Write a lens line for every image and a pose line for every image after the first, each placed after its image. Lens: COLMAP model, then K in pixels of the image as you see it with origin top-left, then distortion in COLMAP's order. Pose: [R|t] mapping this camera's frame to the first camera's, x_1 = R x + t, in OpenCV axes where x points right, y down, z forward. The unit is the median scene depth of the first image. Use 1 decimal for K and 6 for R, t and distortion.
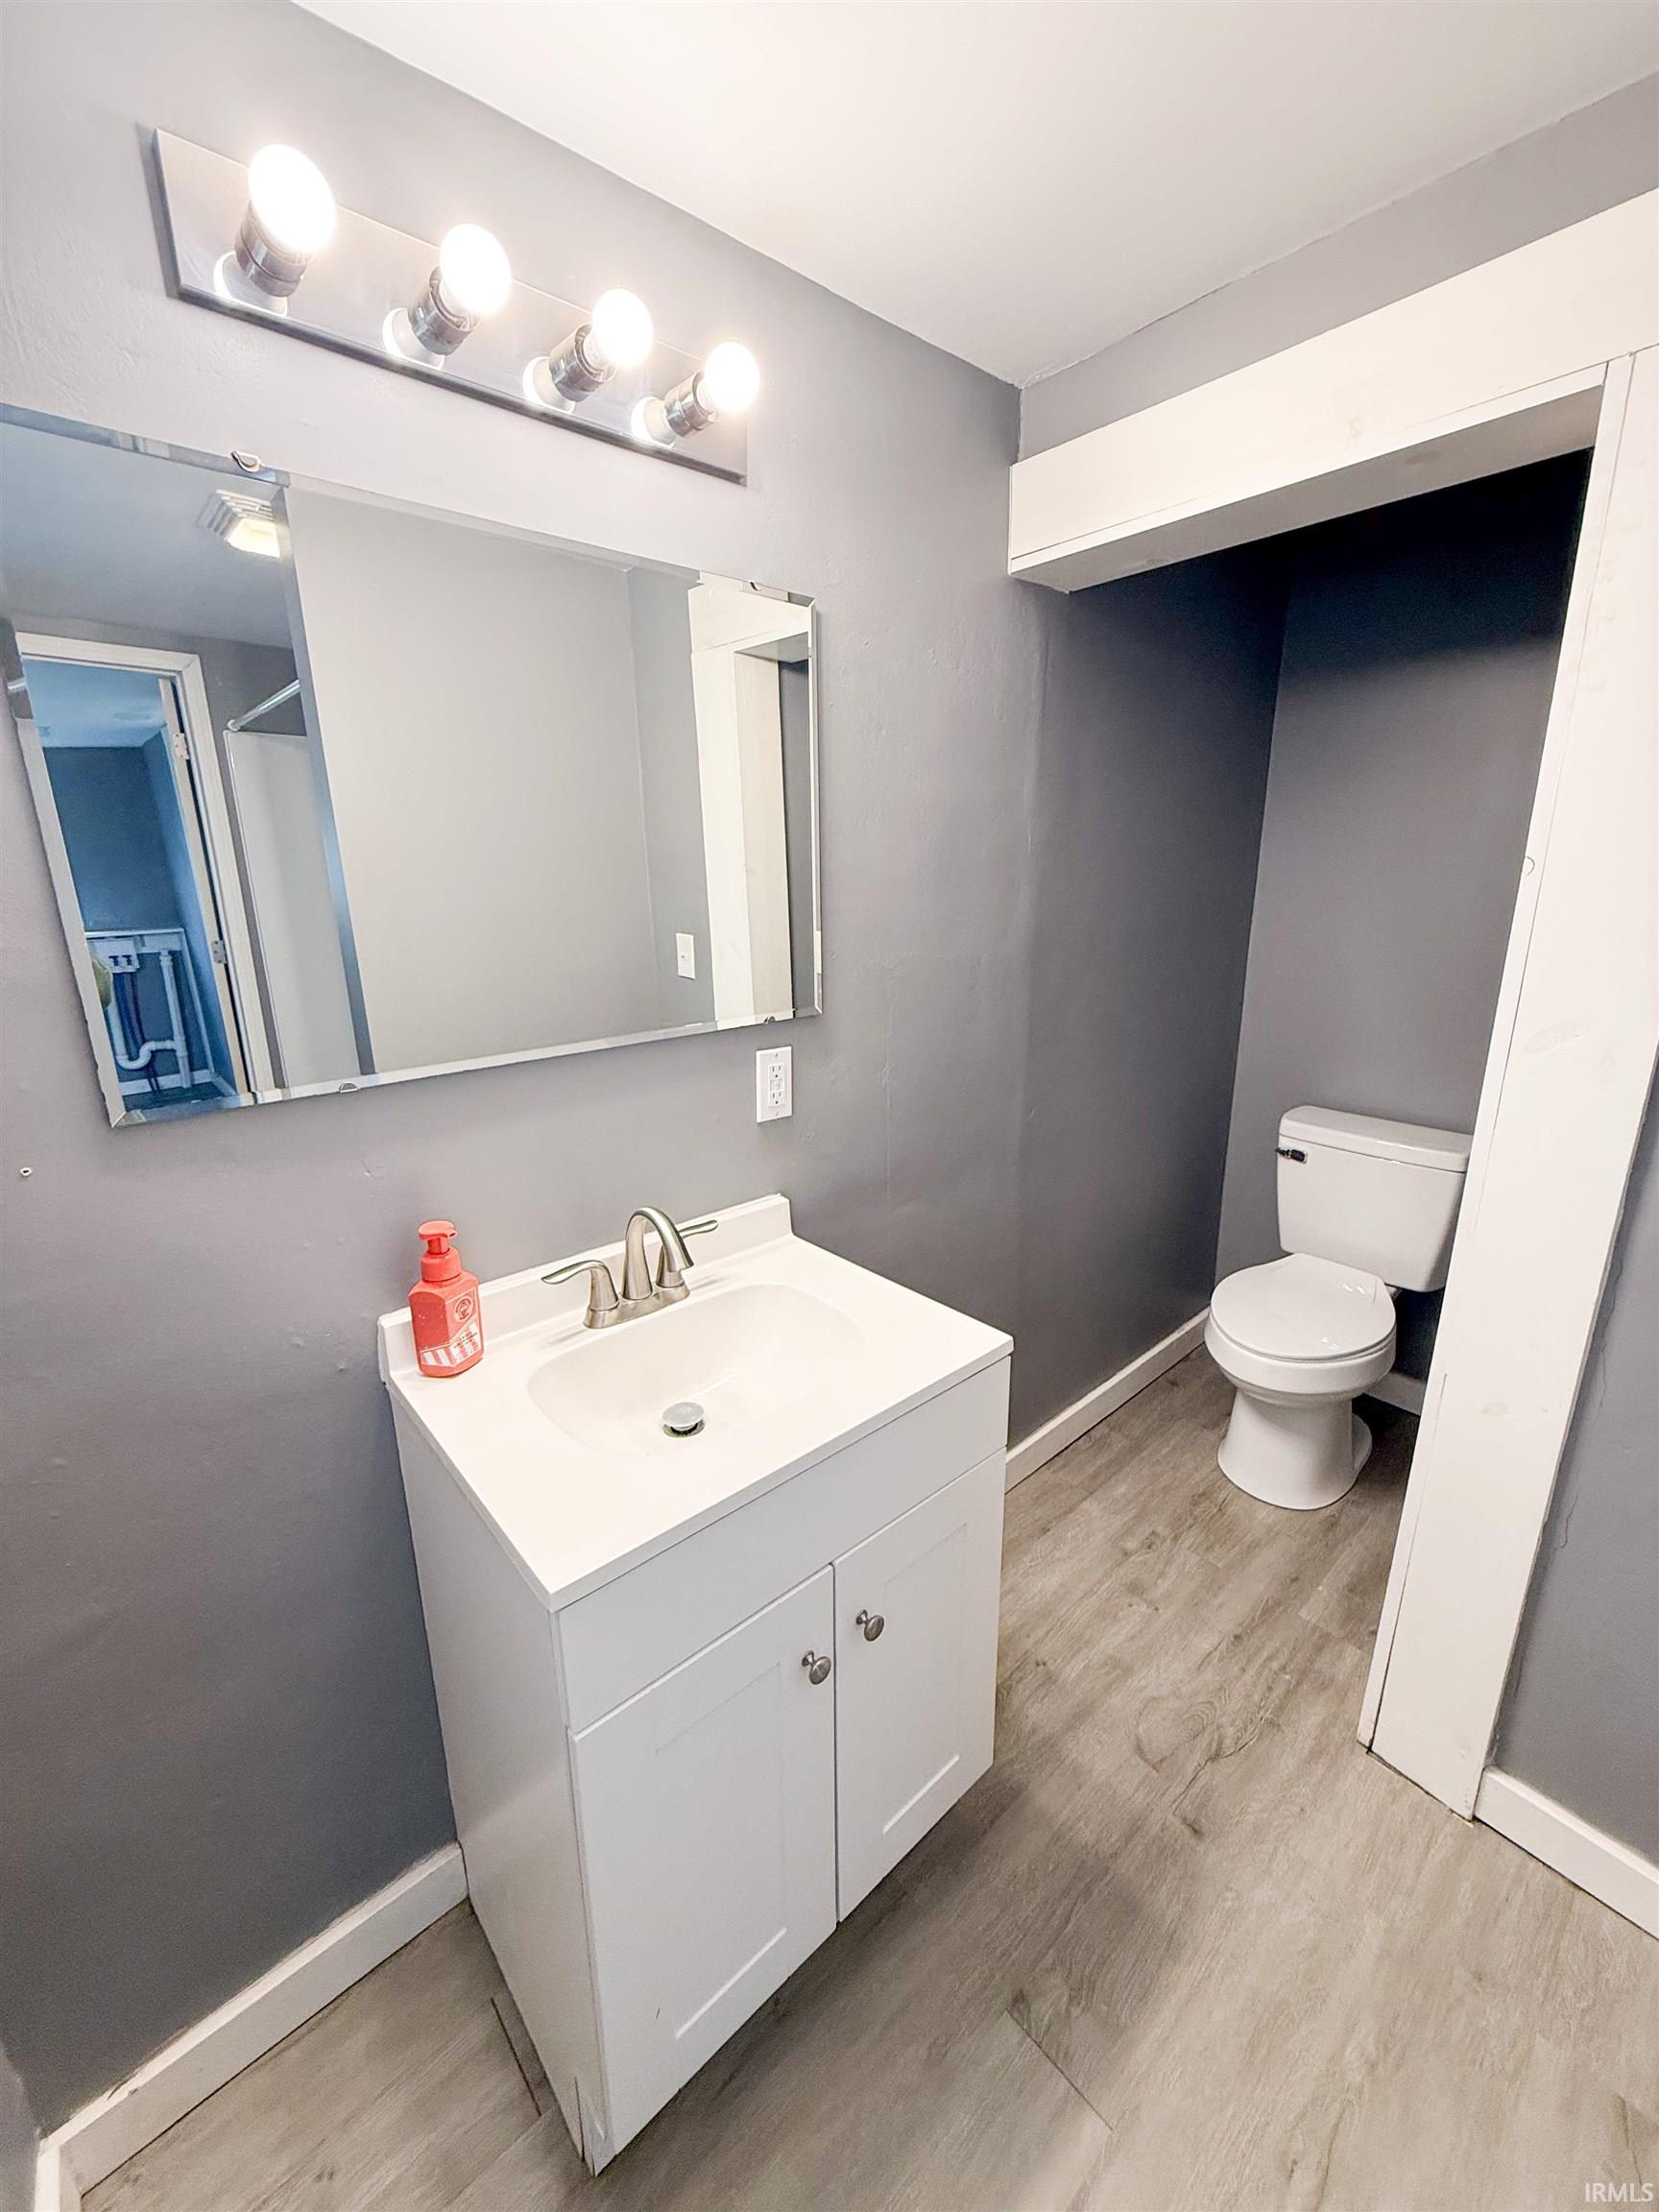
lens RADIAL K [[883.6, 0, 823.7], [0, 883.6, 1099.7], [0, 0, 1]] dist [0.002265, -0.000249]
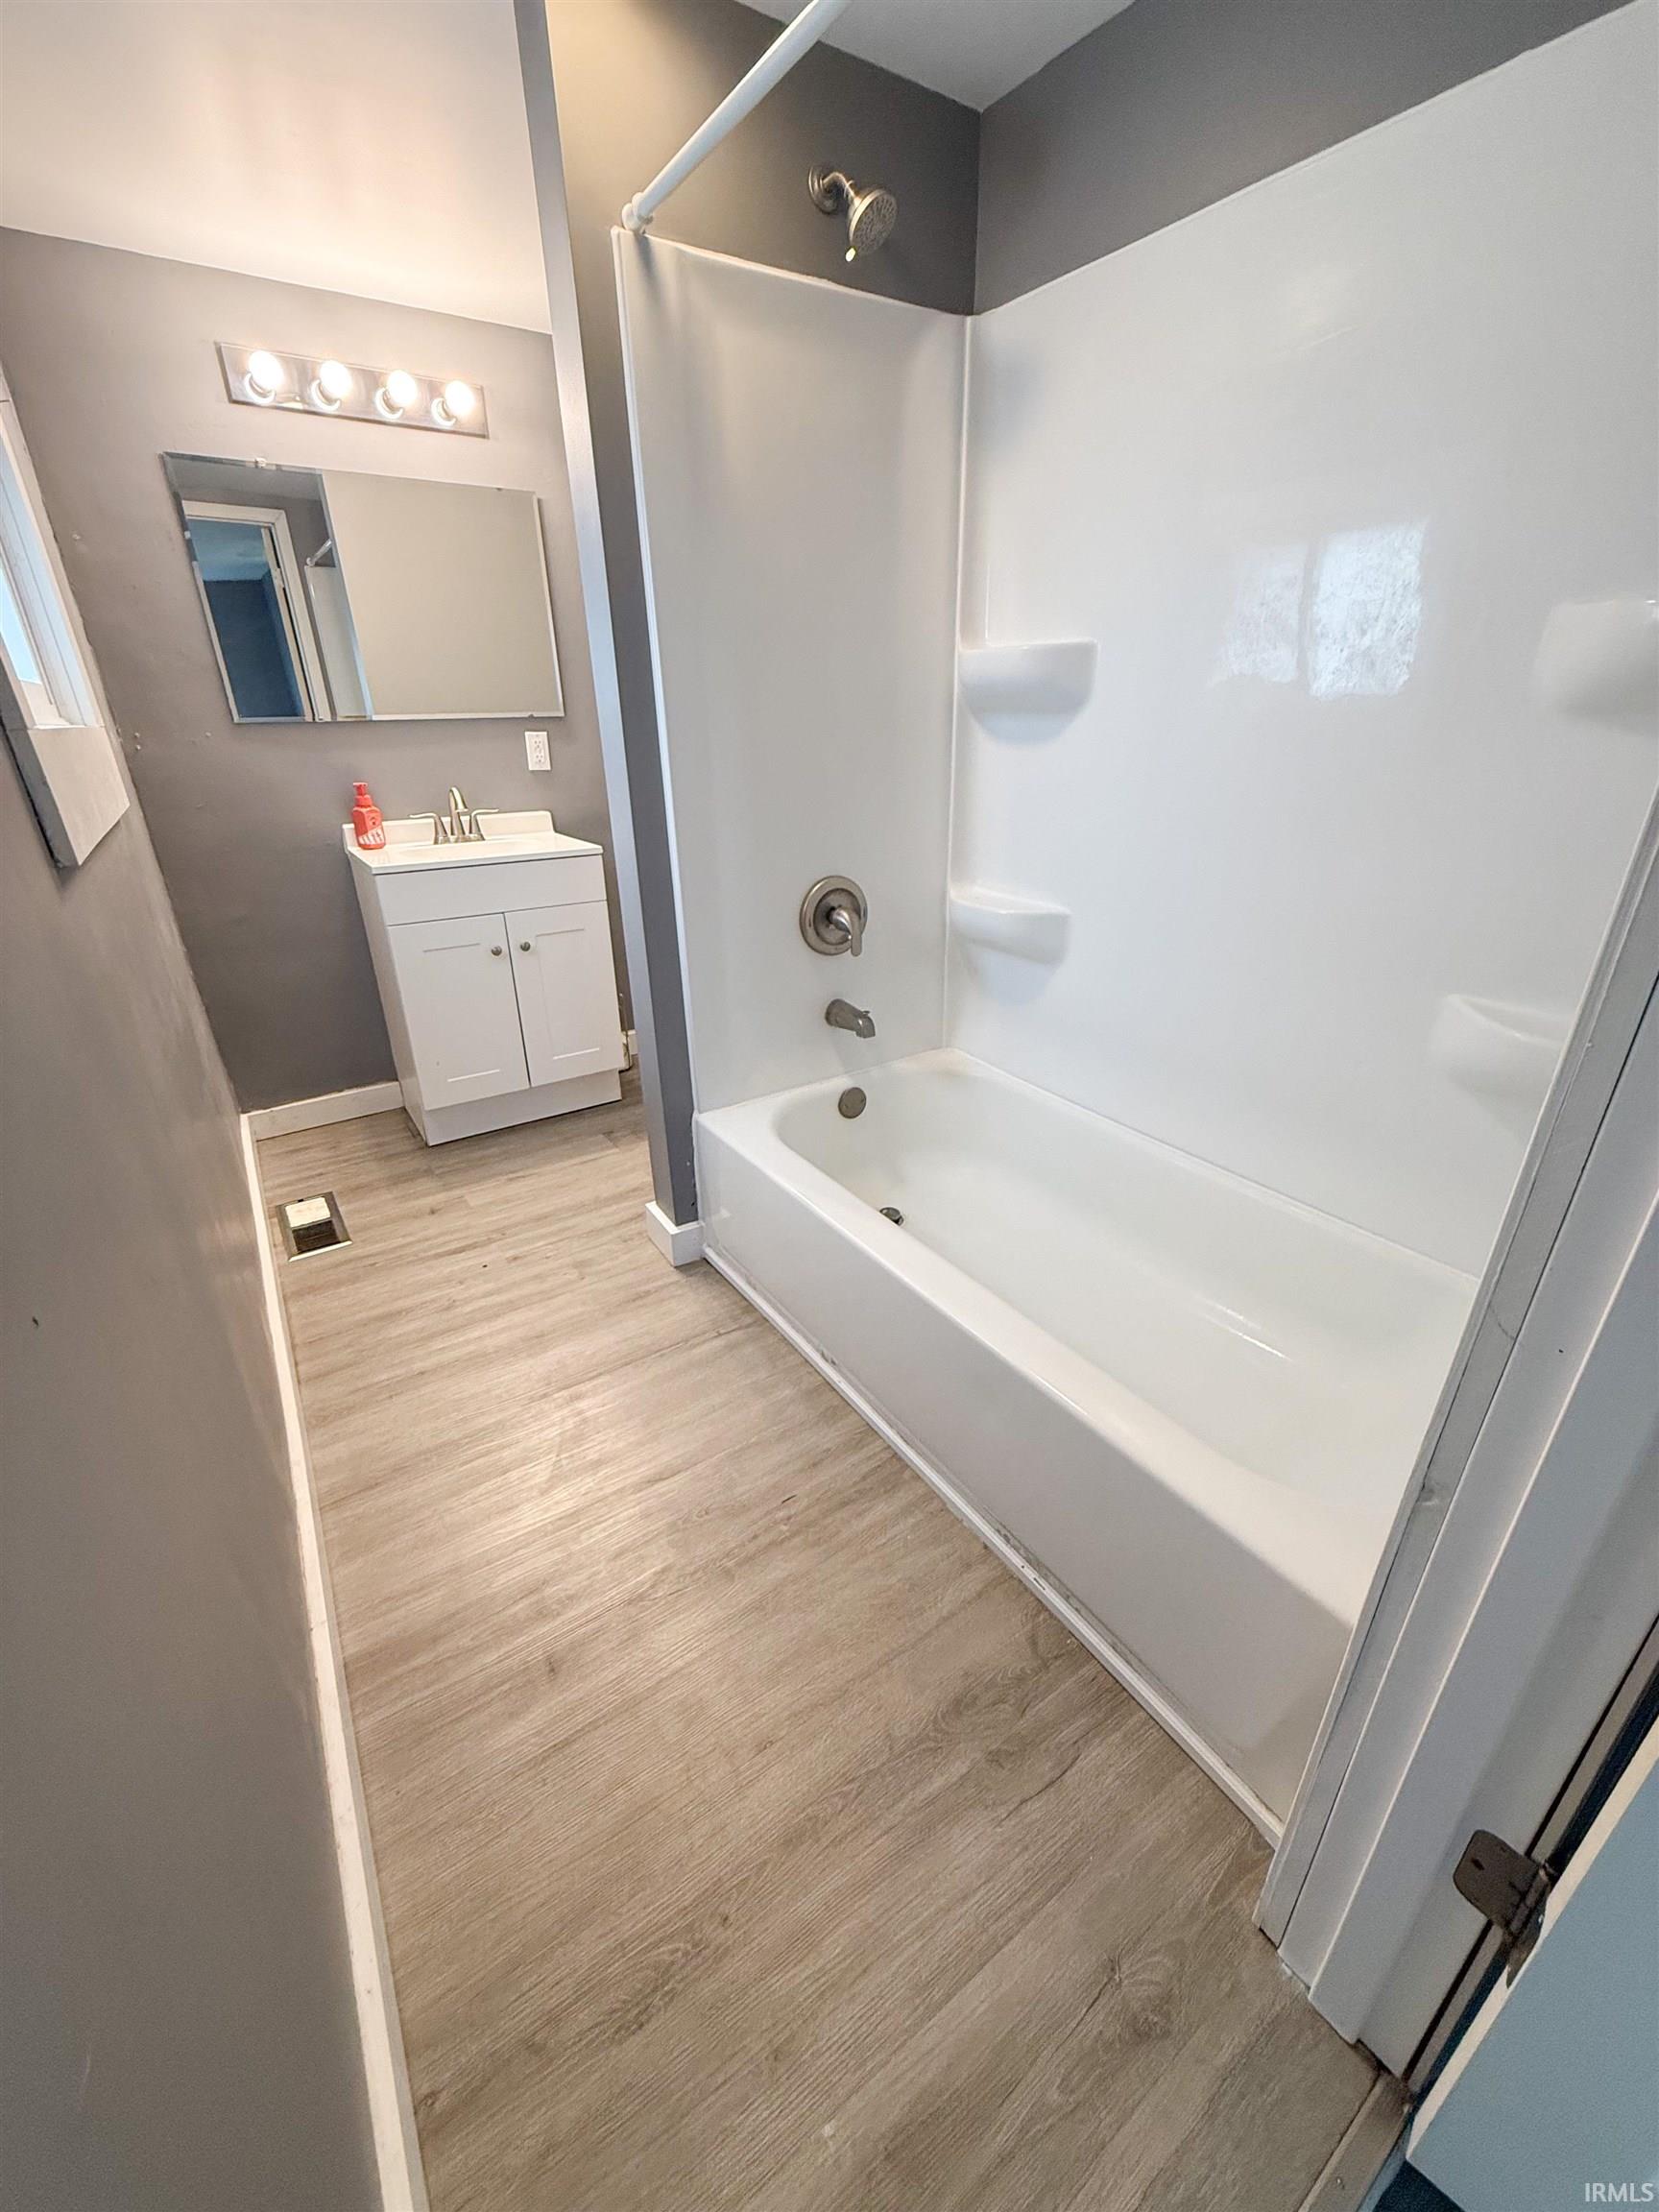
lens RADIAL K [[883.6, 0, 829.4], [0, 883.6, 1106.9], [0, 0, 1]] dist [0.002265, -0.000249]
pose [[0.991929, 0.054749, -0.114368, 1.007799], [-0.035542, 0.985873, 0.163681, 0.491392], [0.121713, -0.158295, 0.979861, -1.186408]]
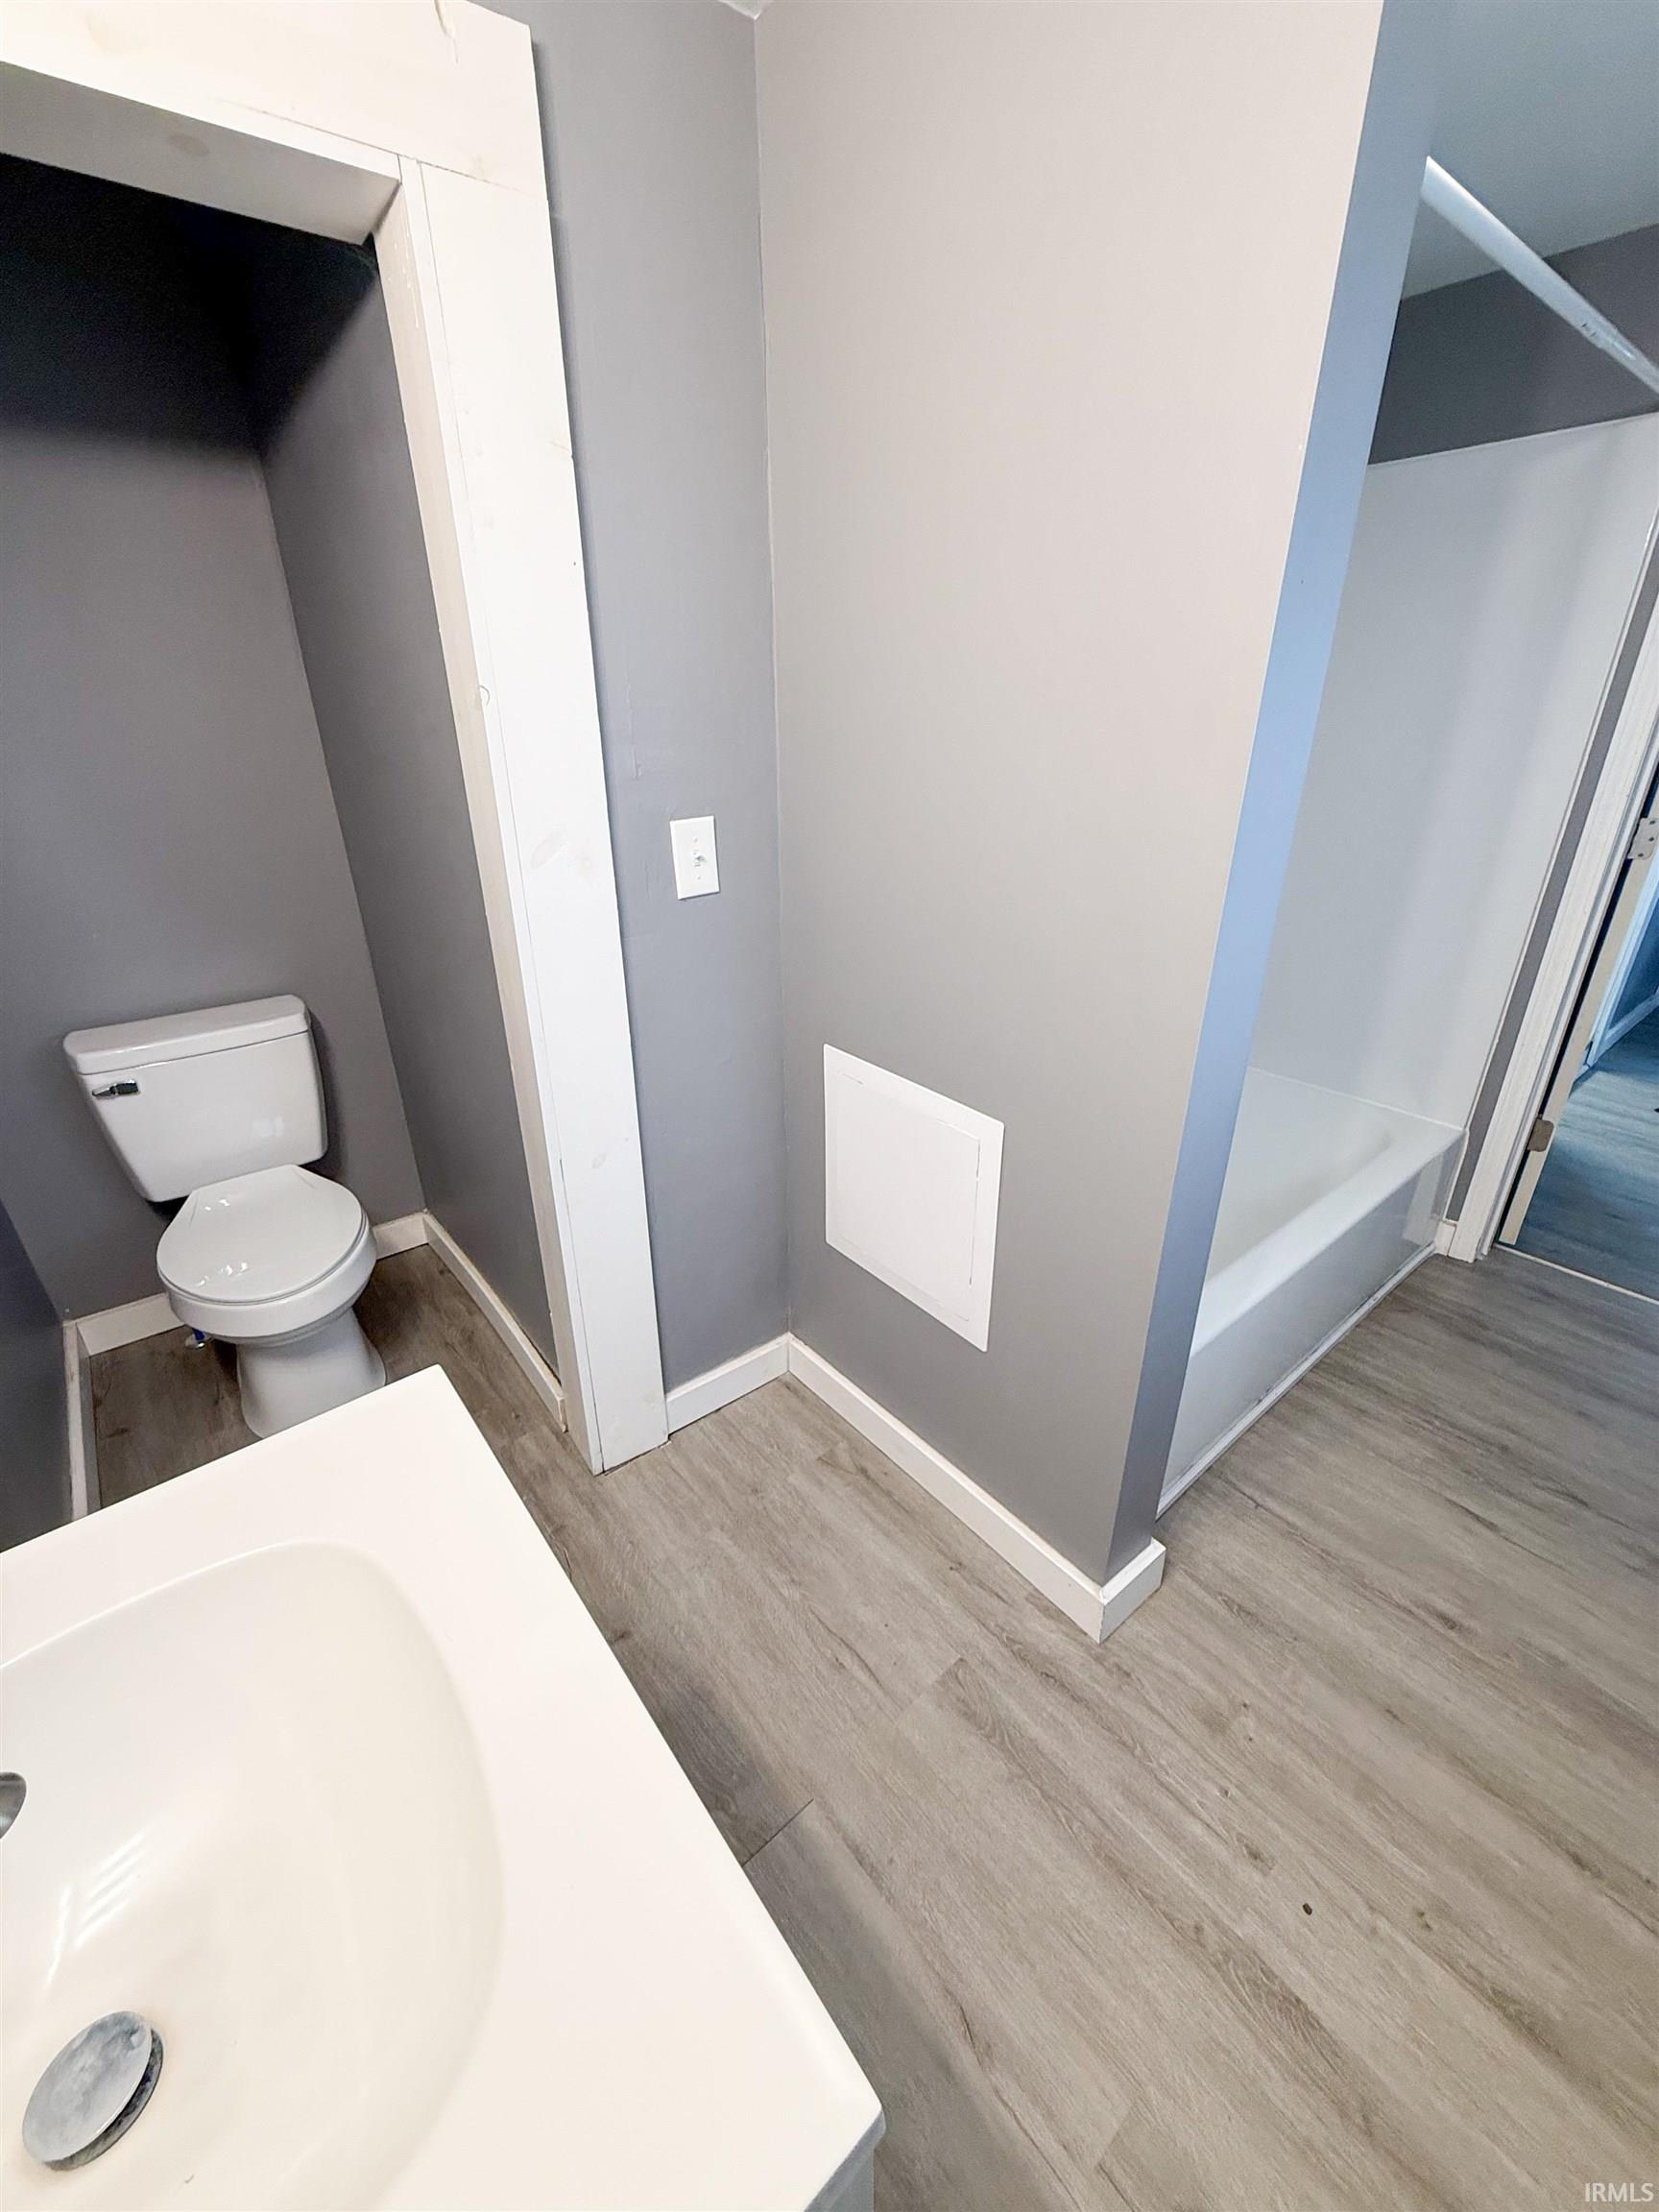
lens RADIAL K [[883.6, 0, 828.7], [0, 883.6, 1102.8], [0, 0, 1]] dist [0.002265, -0.000249]
pose [[0.028919, -0.405387, 0.913688, -0.324326], [0.266320, 0.884155, 0.383854, -0.112927], [-0.963451, 0.232232, 0.133531, 0.494183]]
